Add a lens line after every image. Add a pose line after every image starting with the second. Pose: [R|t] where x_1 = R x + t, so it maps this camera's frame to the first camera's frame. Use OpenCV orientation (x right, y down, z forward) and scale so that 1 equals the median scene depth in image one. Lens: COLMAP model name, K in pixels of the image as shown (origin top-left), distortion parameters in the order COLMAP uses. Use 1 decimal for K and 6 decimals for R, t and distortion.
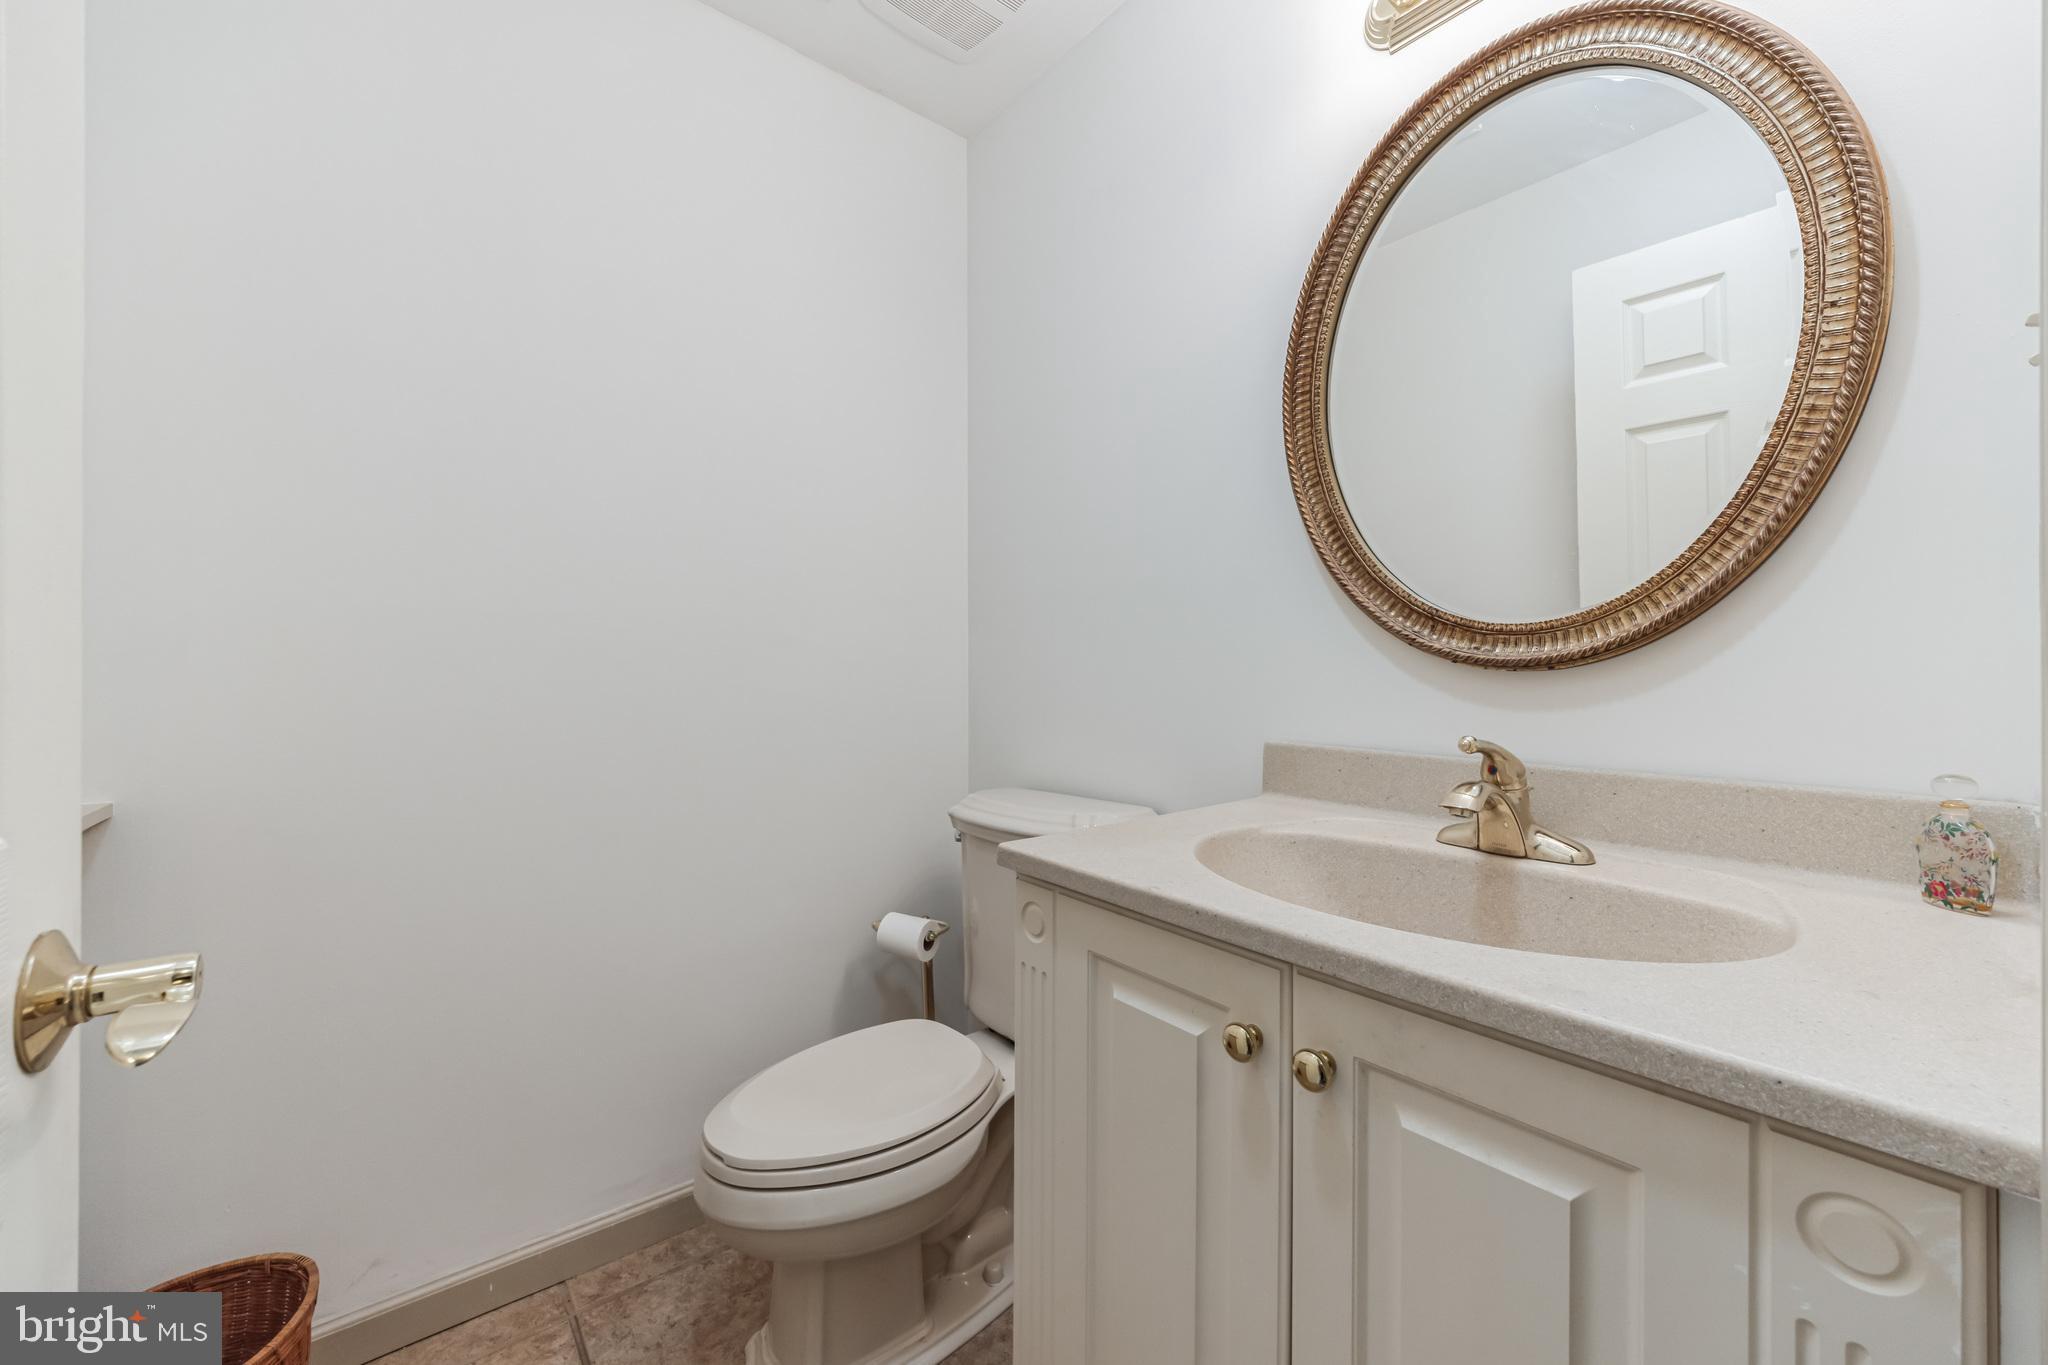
lens RADIAL K [[799.5, 0, 1028.8], [0, 799.5, 675.7], [0, 0, 1]] dist [-0.006110, 0.002663]
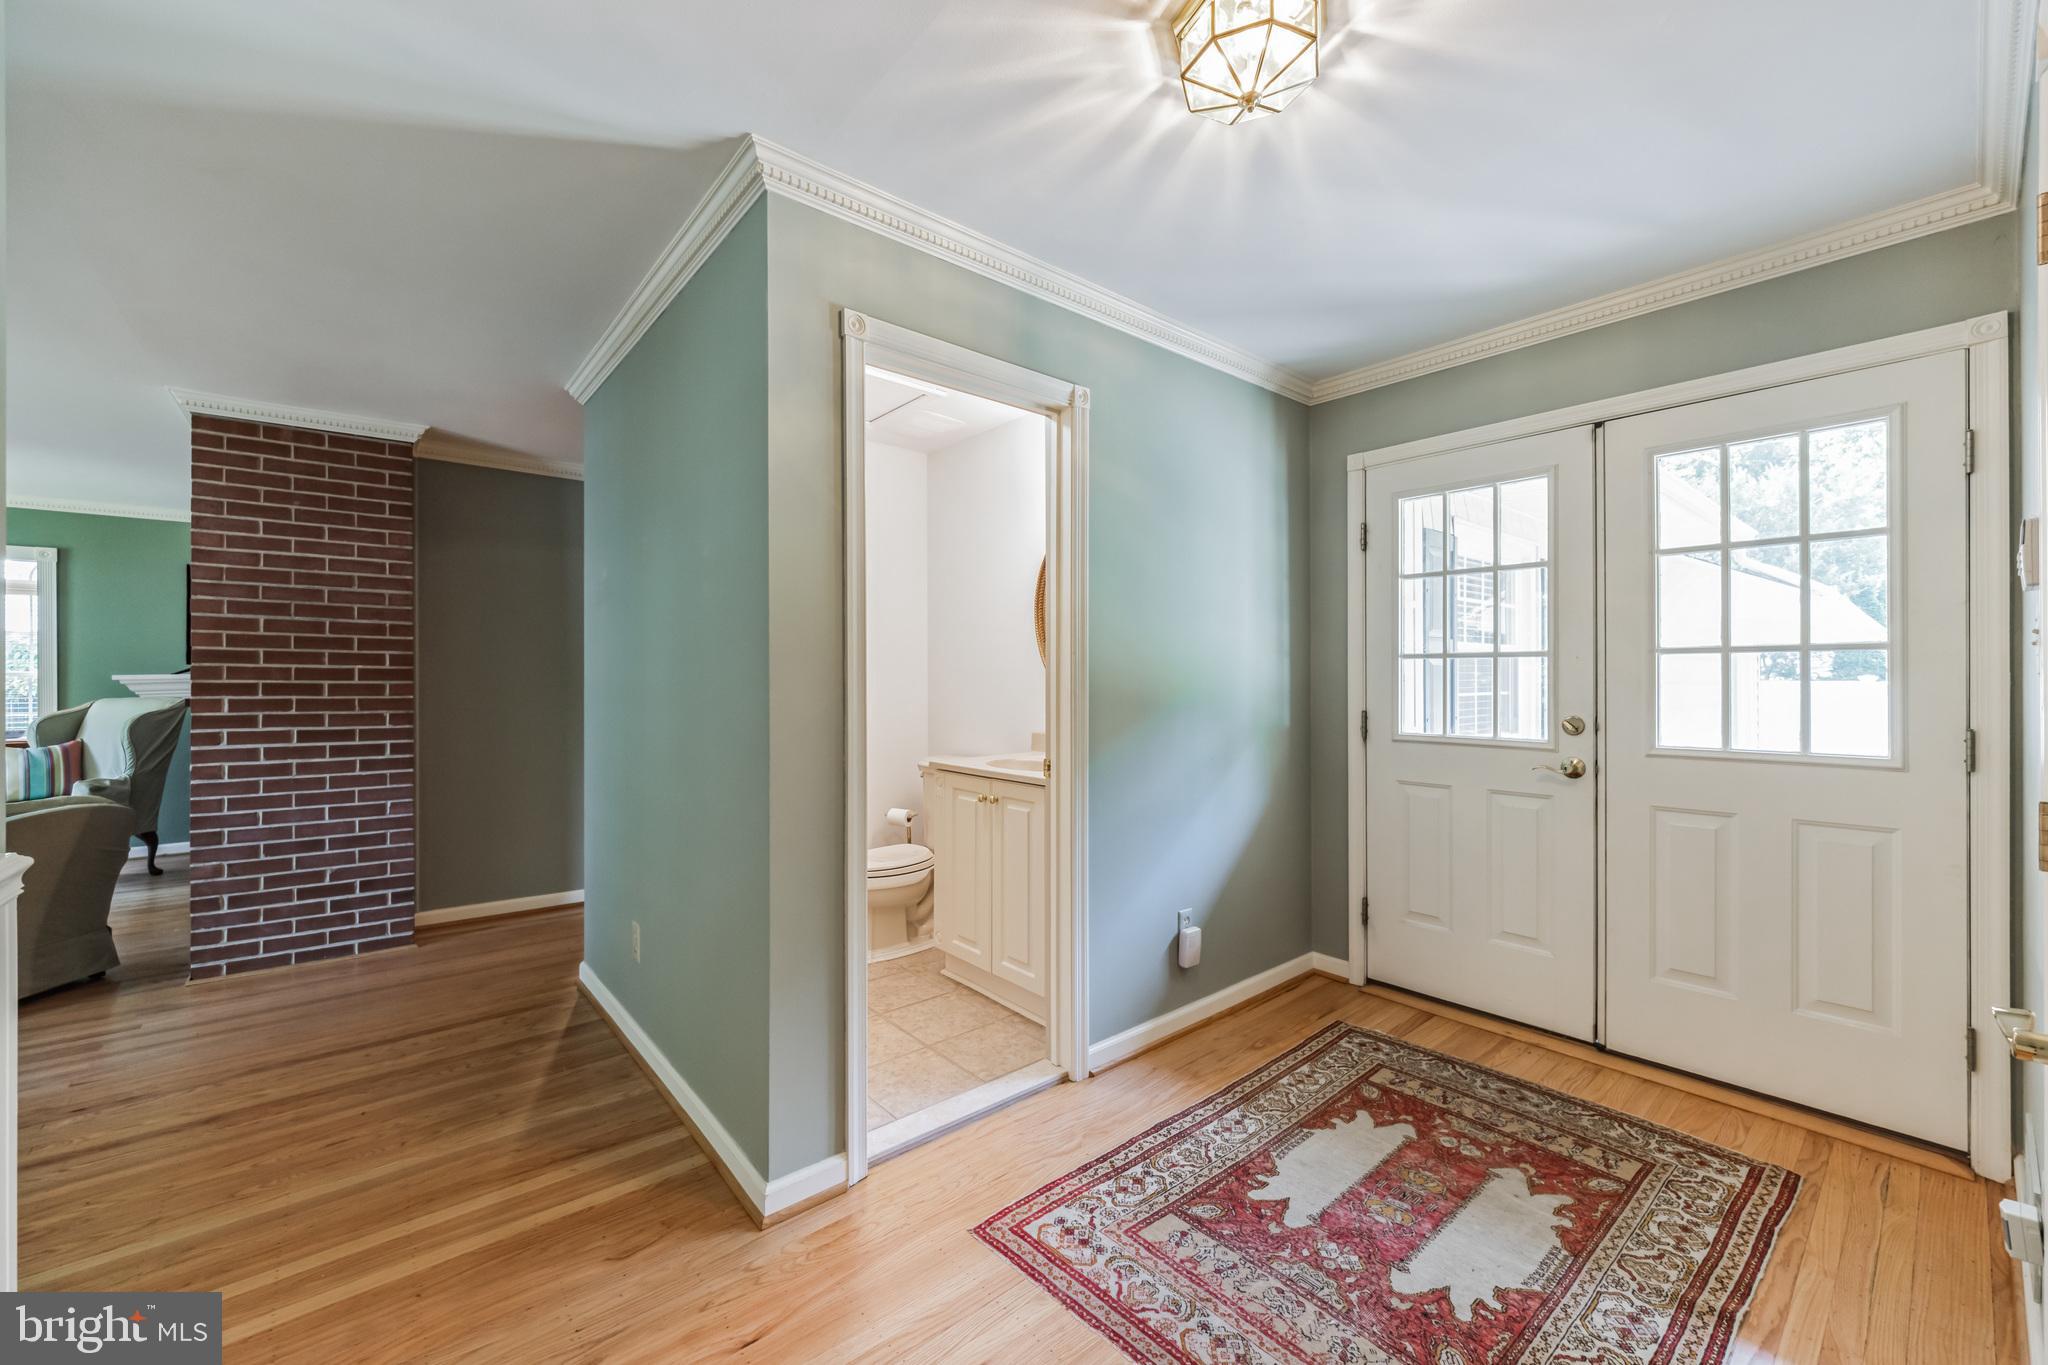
lens RADIAL K [[799.5, 0, 1021.3], [0, 799.5, 686.9], [0, 0, 1]] dist [-0.006110, 0.002663]
pose [[0.999983, 0.000603, 0.005777, 0.353835], [-0.000566, 0.999980, -0.006297, -0.076928], [-0.005780, 0.006294, 0.999963, -2.506537]]
